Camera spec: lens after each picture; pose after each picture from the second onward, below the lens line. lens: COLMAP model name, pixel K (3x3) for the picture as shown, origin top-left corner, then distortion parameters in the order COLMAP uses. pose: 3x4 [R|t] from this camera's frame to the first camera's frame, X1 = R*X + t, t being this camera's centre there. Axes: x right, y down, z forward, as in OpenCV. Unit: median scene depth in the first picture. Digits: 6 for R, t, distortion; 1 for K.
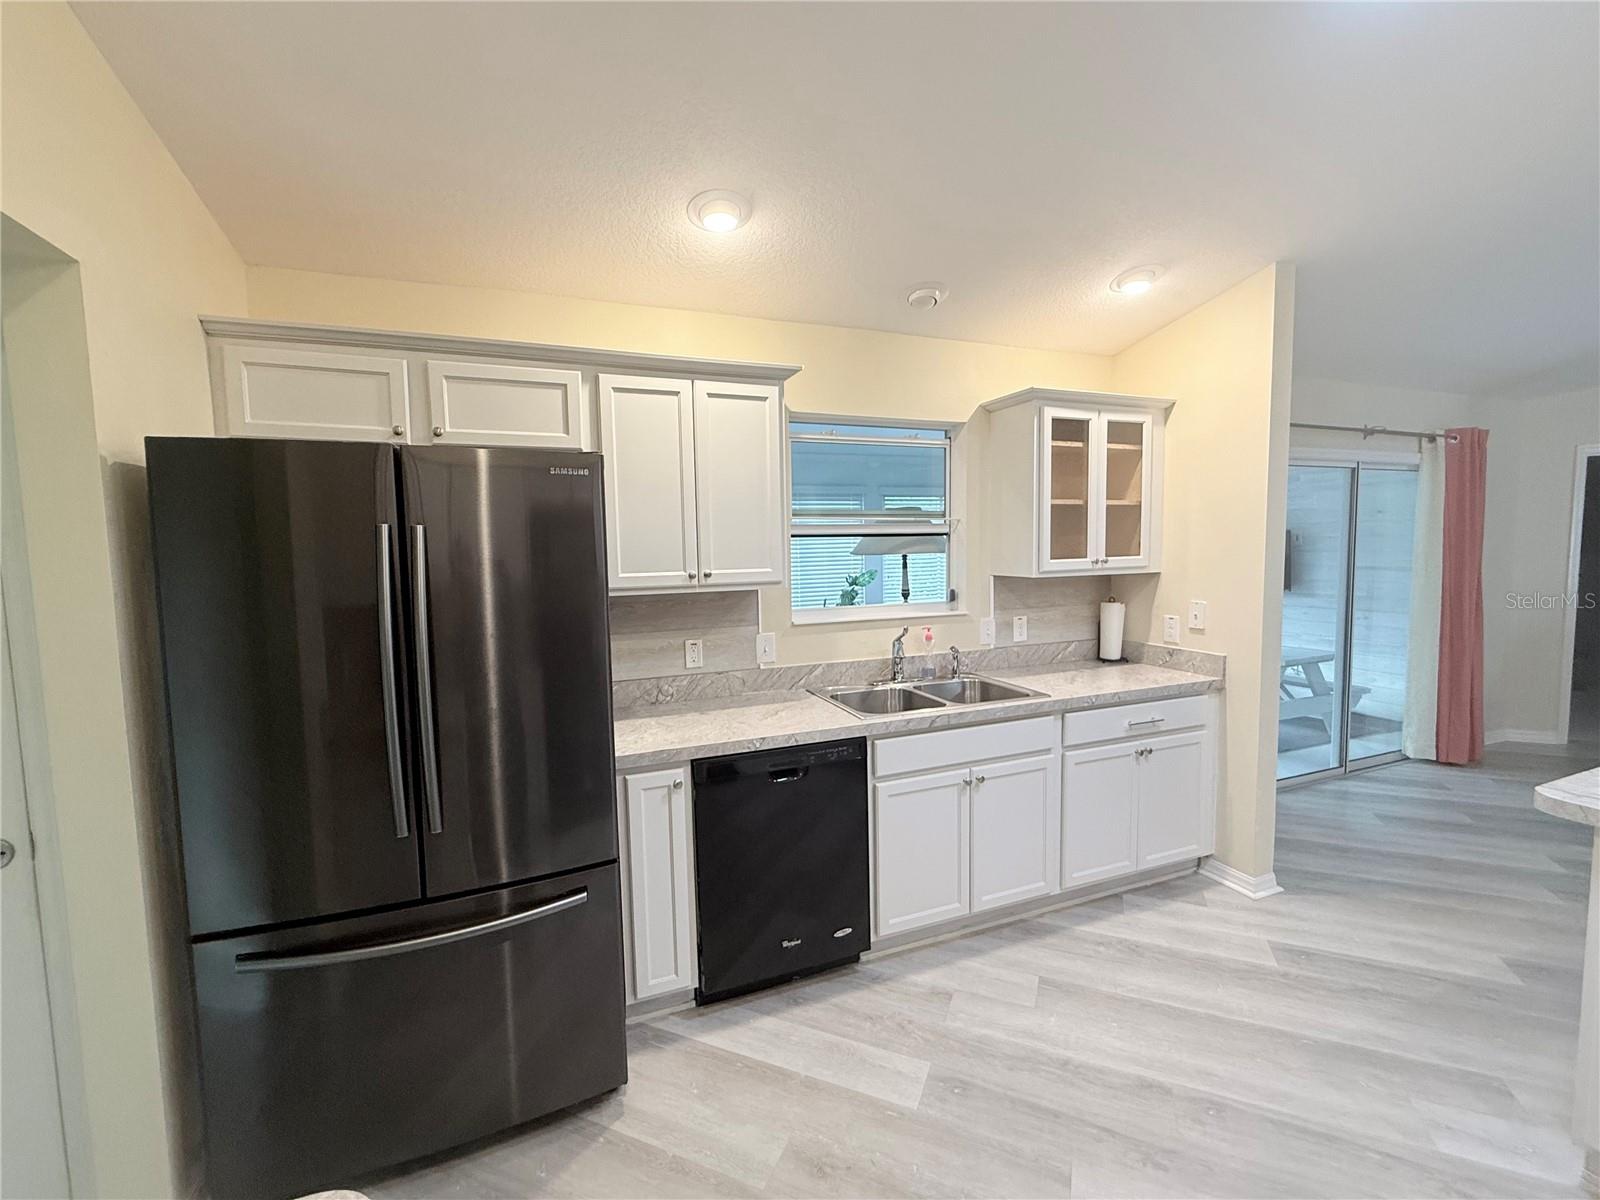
lens RADIAL K [[638.4, 0, 796.3], [0, 638.4, 611.6], [0, 0, 1]] dist [0.000234, -0.000093]
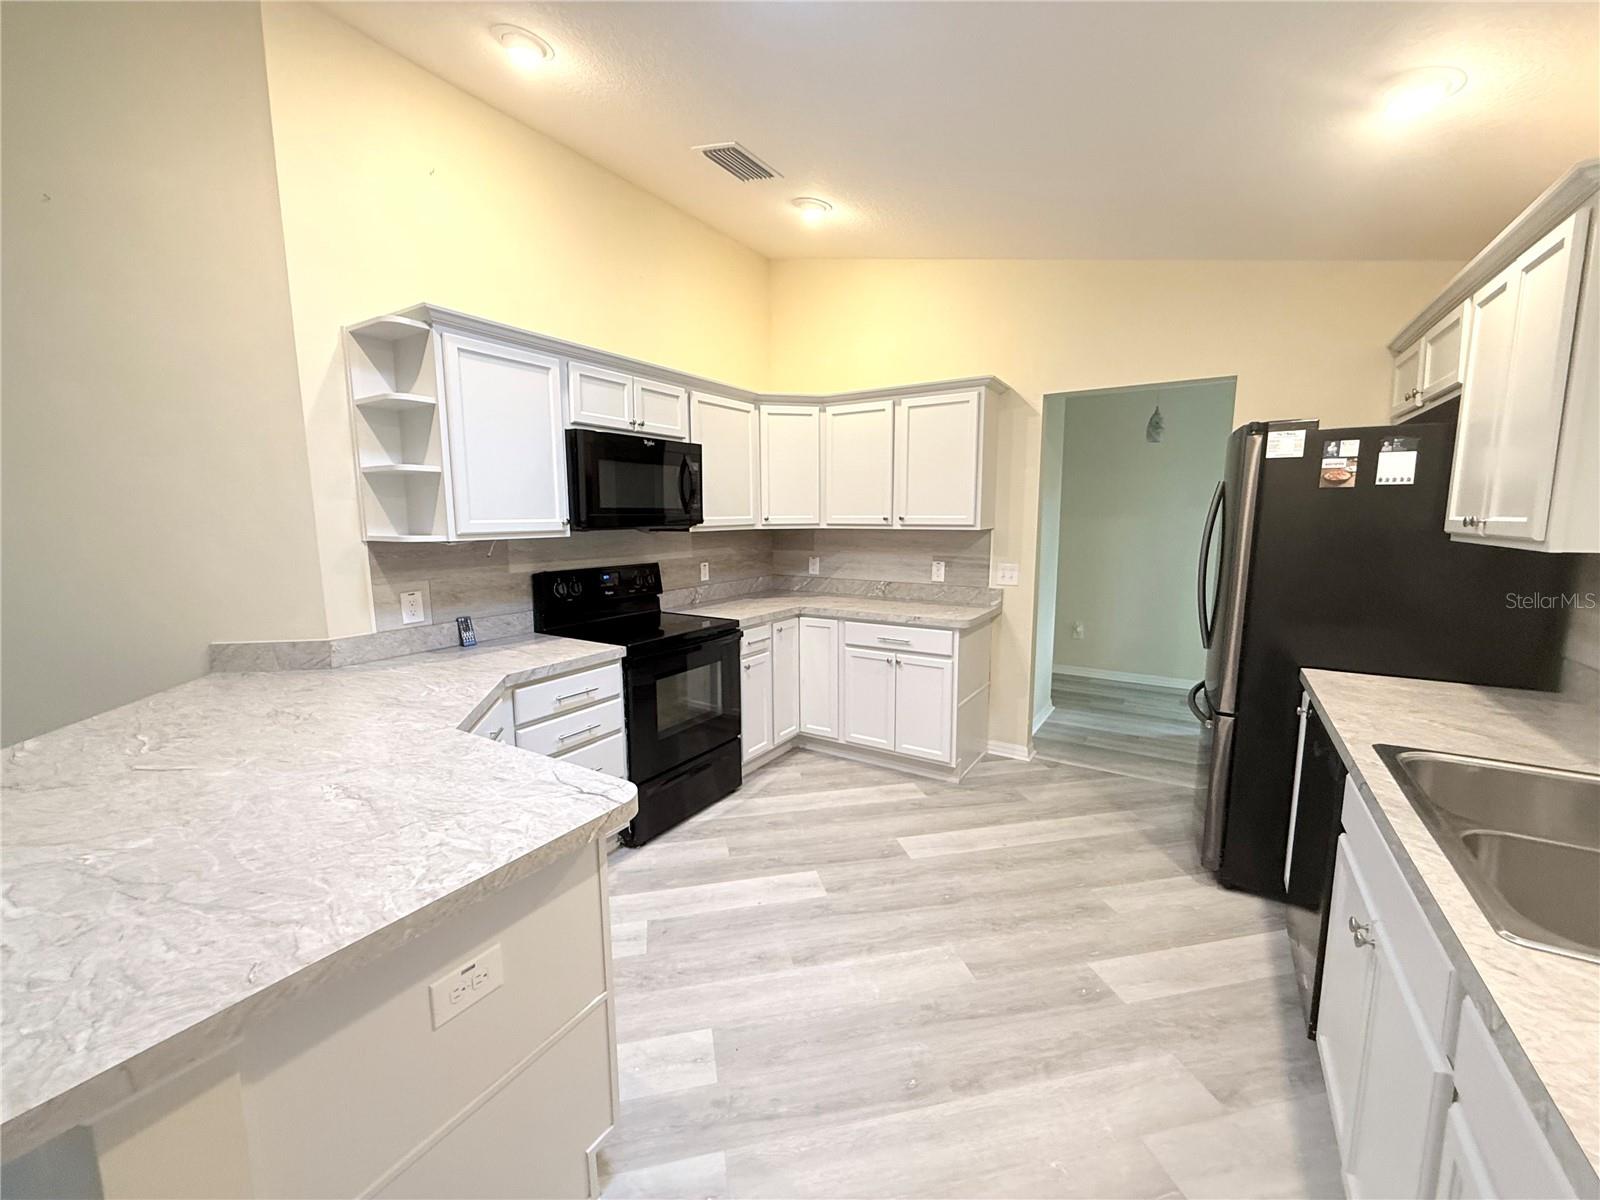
lens RADIAL K [[638.4, 0, 795.4], [0, 638.4, 599.2], [0, 0, 1]] dist [0.000234, -0.000093]
pose [[-0.803627, 0.104623, -0.585865, 0.827318], [-0.036878, 0.973780, 0.224482, -0.091894], [0.593989, 0.202005, -0.778698, 0.961470]]
